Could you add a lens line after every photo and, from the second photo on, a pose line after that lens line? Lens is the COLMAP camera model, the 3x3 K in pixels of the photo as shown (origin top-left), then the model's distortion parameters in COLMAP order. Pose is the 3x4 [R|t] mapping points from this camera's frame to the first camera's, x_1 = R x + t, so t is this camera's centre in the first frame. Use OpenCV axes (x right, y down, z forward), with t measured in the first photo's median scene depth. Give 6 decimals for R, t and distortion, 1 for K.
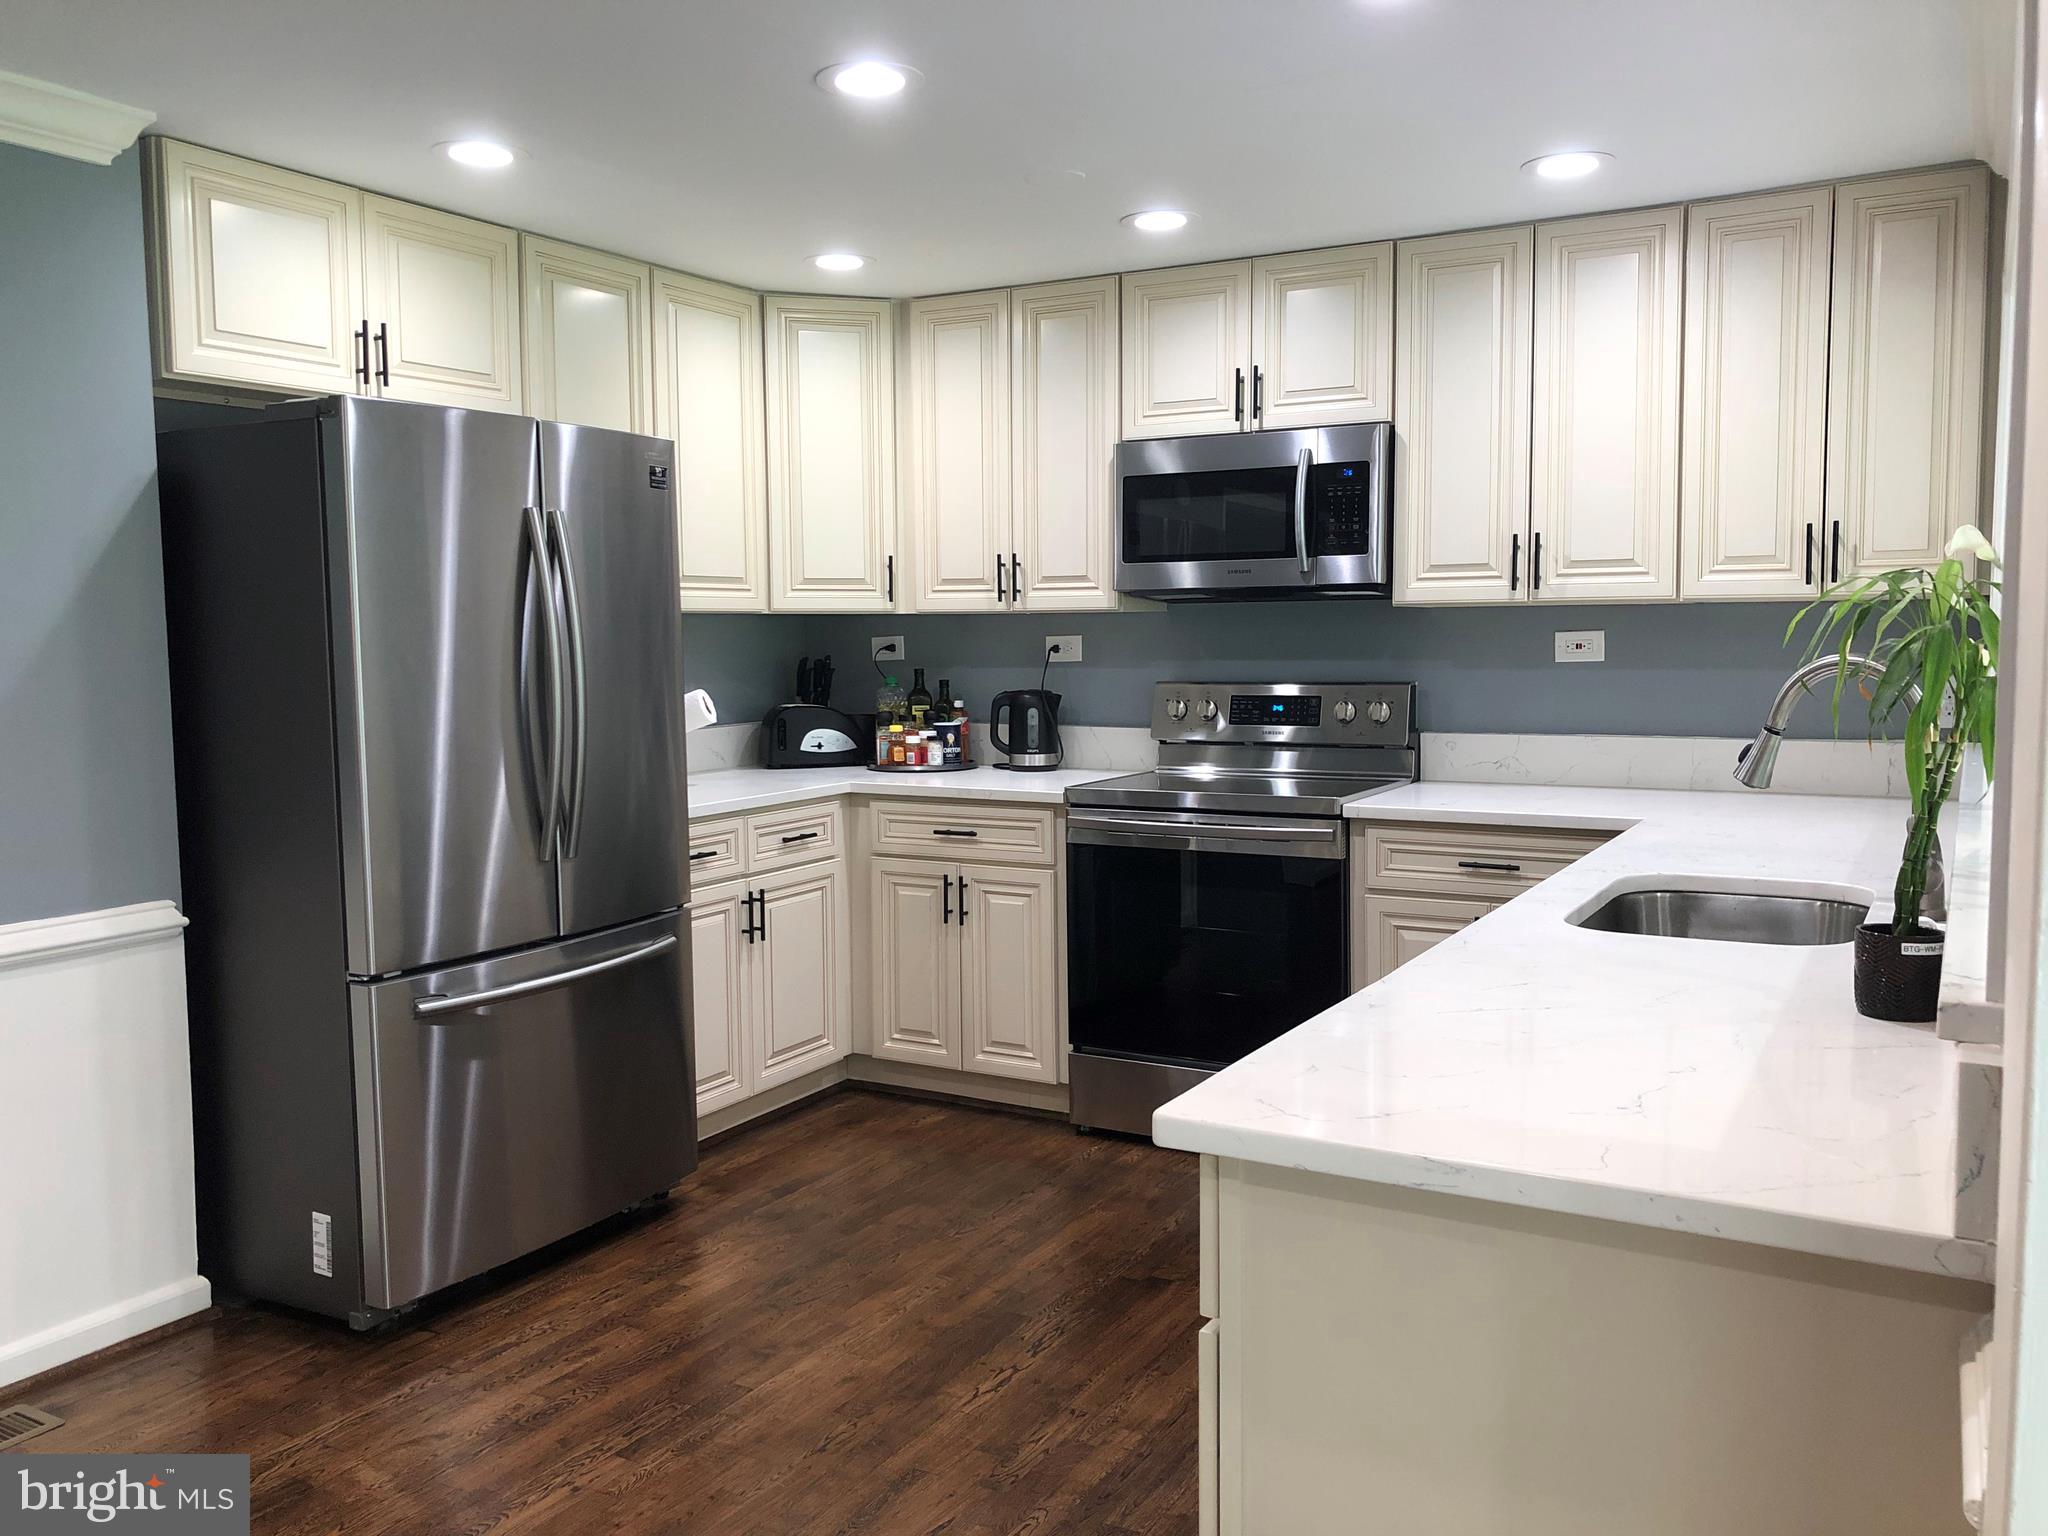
lens RADIAL K [[1677.2, 0, 1027.1], [0, 1677.2, 766.2], [0, 0, 1]] dist [0.075587, -0.116842]
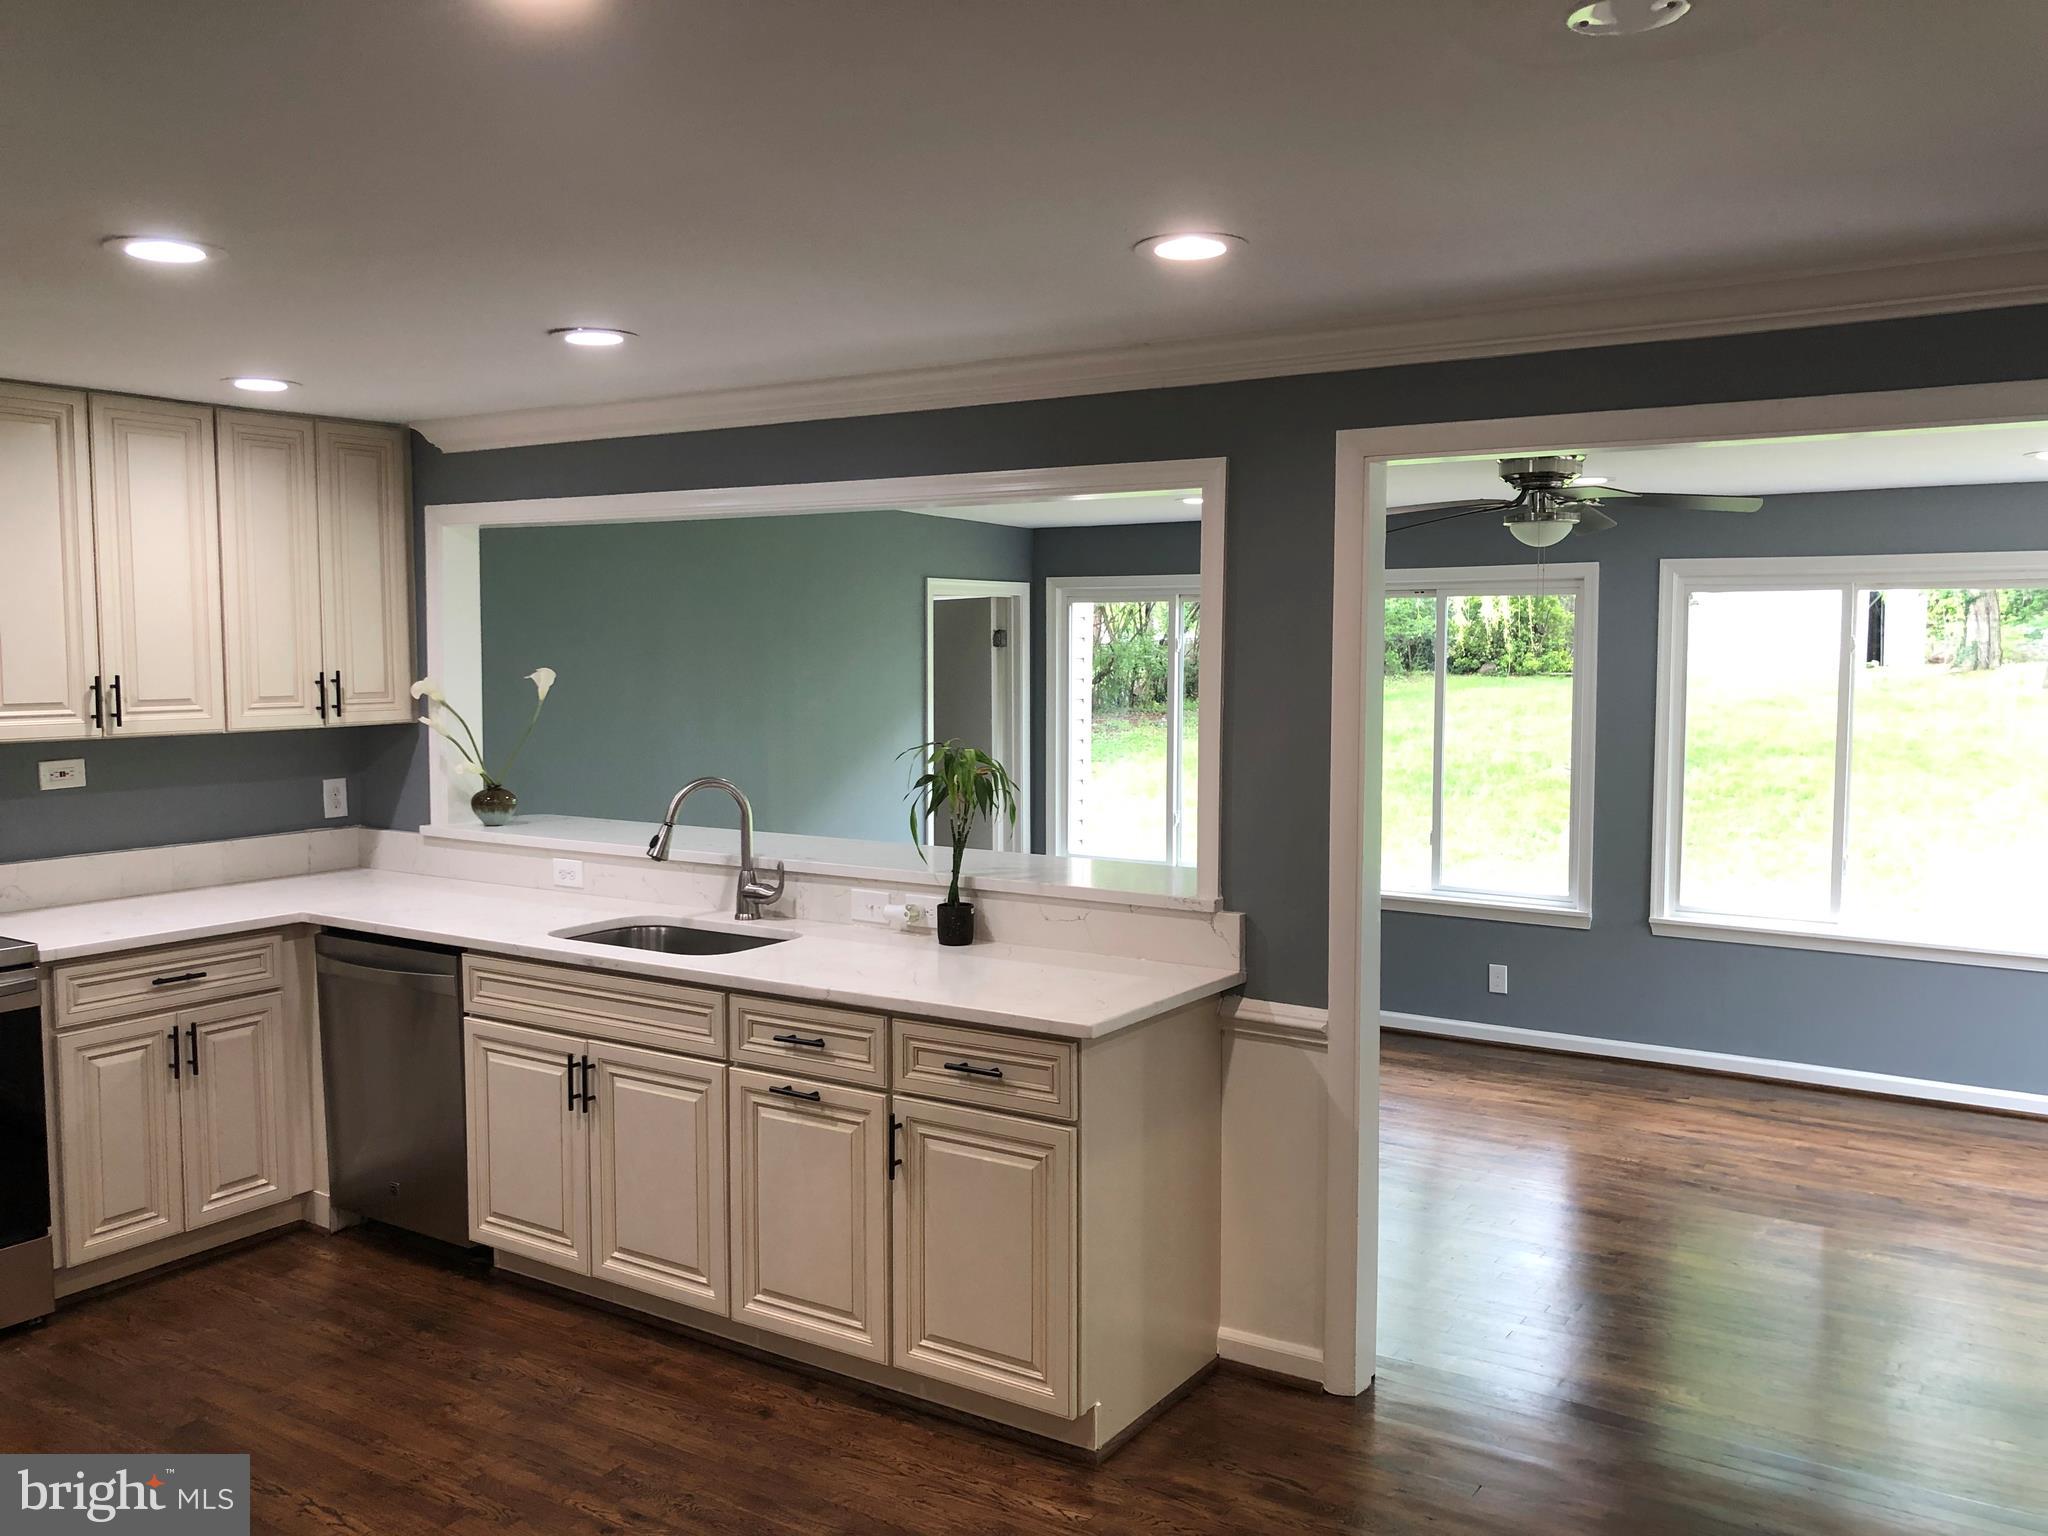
lens RADIAL K [[1692.9, 0, 1024.1], [0, 1692.9, 761.8], [0, 0, 1]] dist [0.020256, -0.000611]
pose [[0.070080, -0.060438, 0.995709, -0.729349], [0.085271, 0.994872, 0.054386, -0.088163], [-0.993890, 0.081094, 0.074874, 0.321233]]
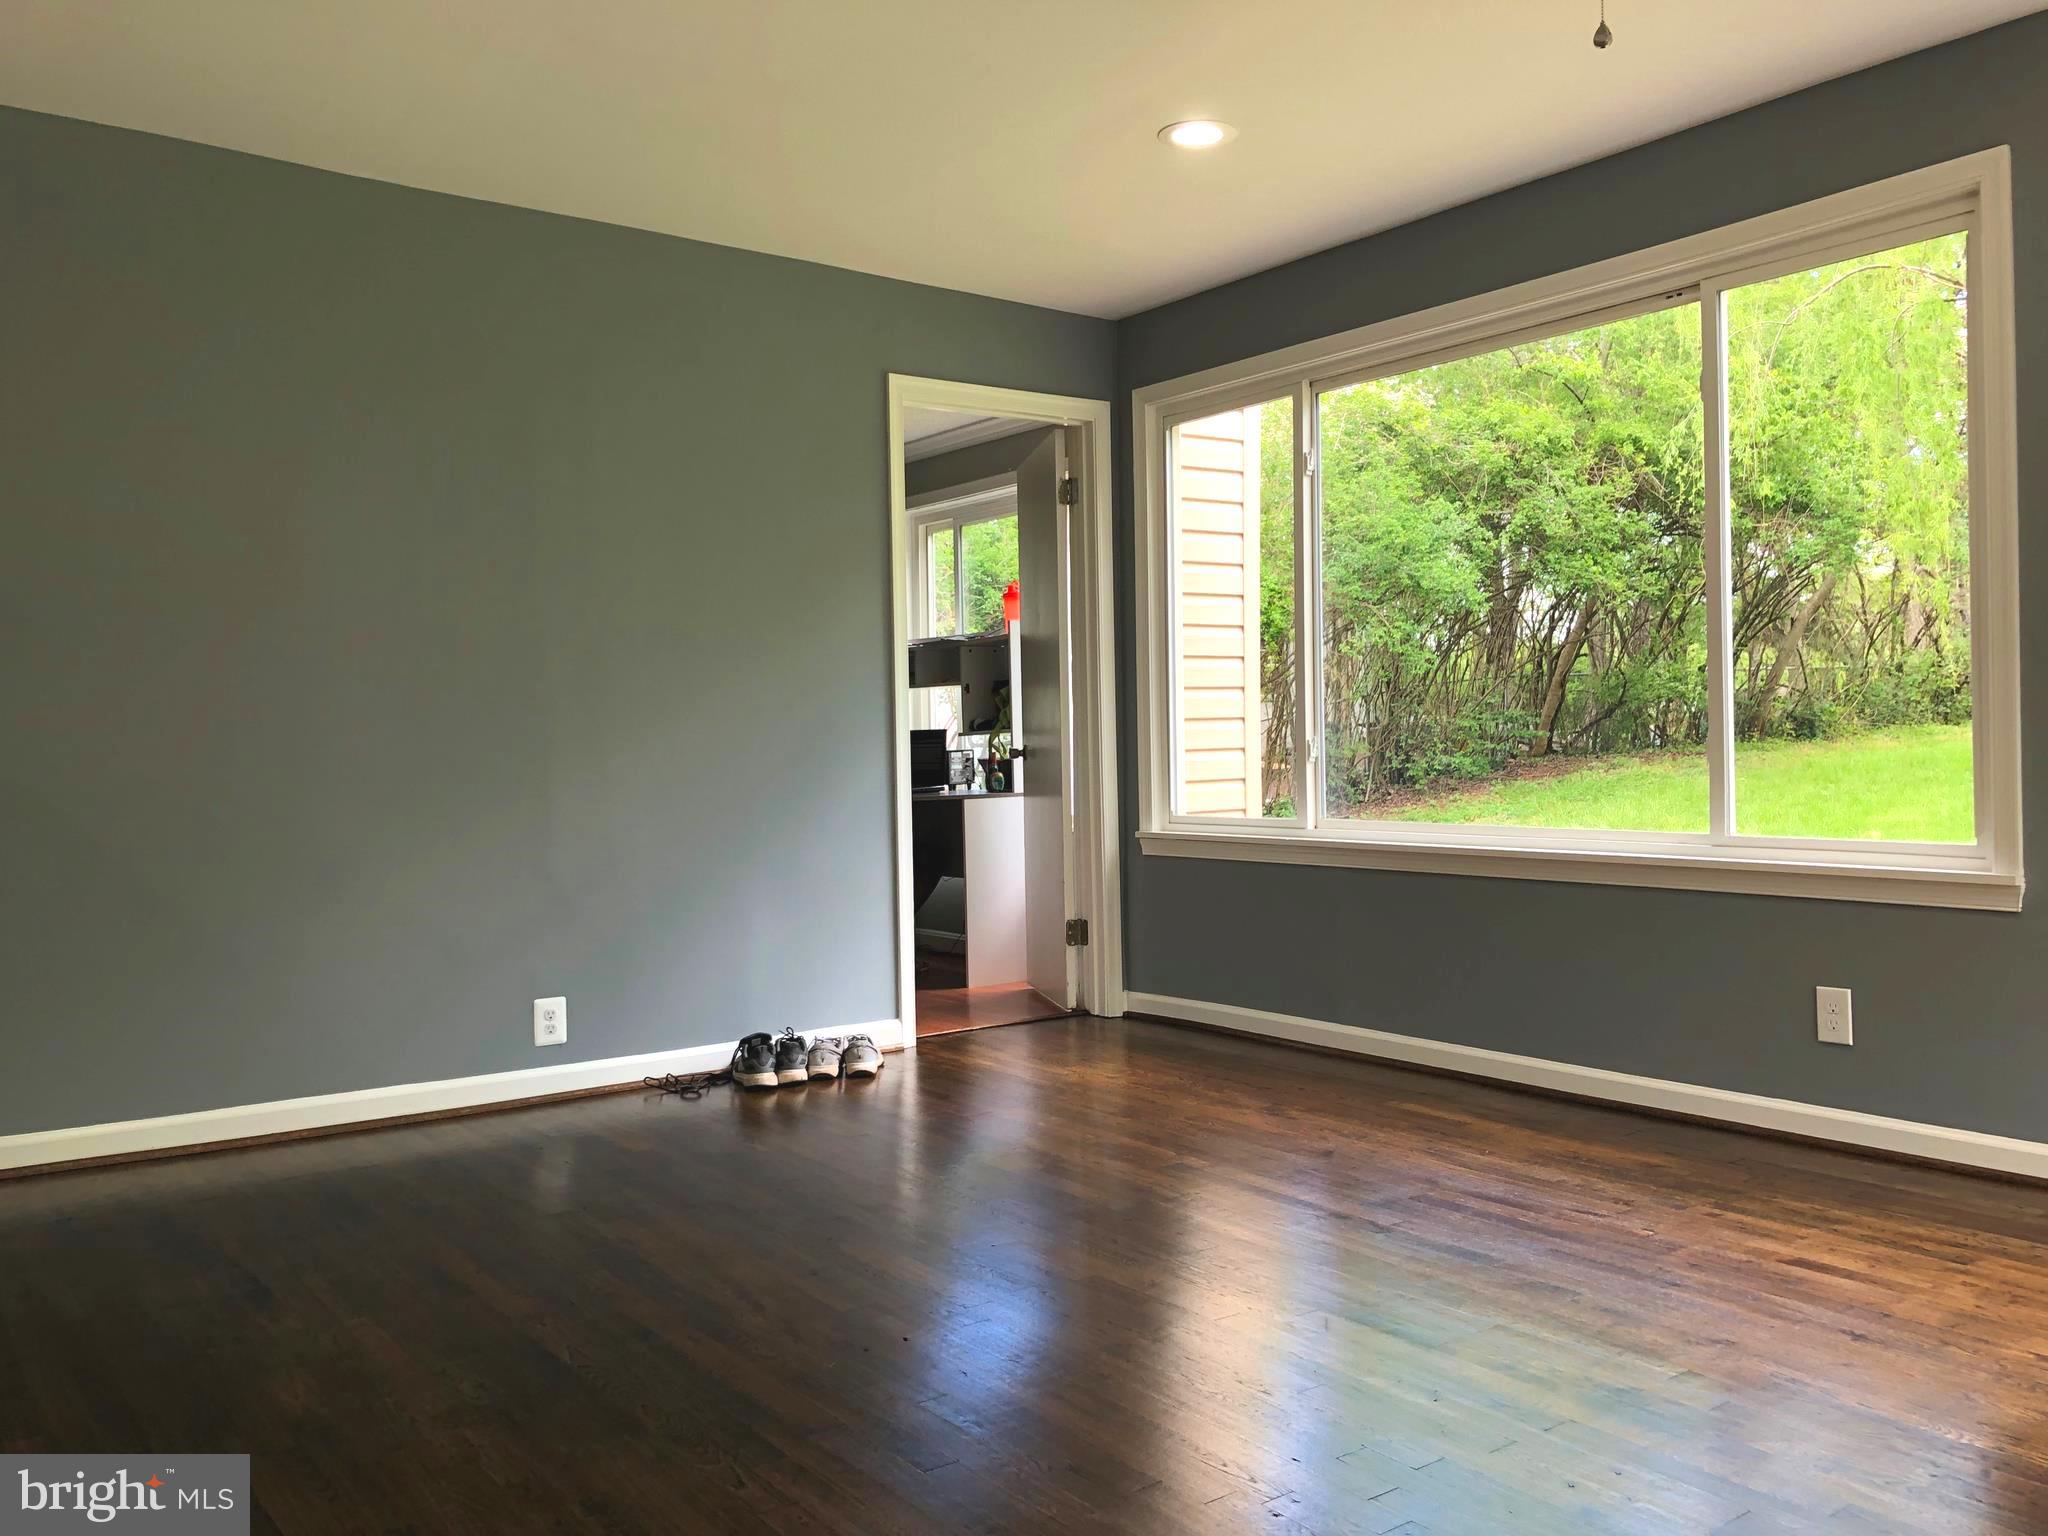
lens RADIAL K [[1686.8, 0, 1027.9], [0, 1686.8, 760.8], [0, 0, 1]] dist [-0.006246, -0.002712]
pose [[0.415465, -0.007018, 0.909582, 0.072940], [0.094264, 0.994918, -0.035380, 0.133640], [-0.904711, 0.100440, 0.414016, -0.016834]]
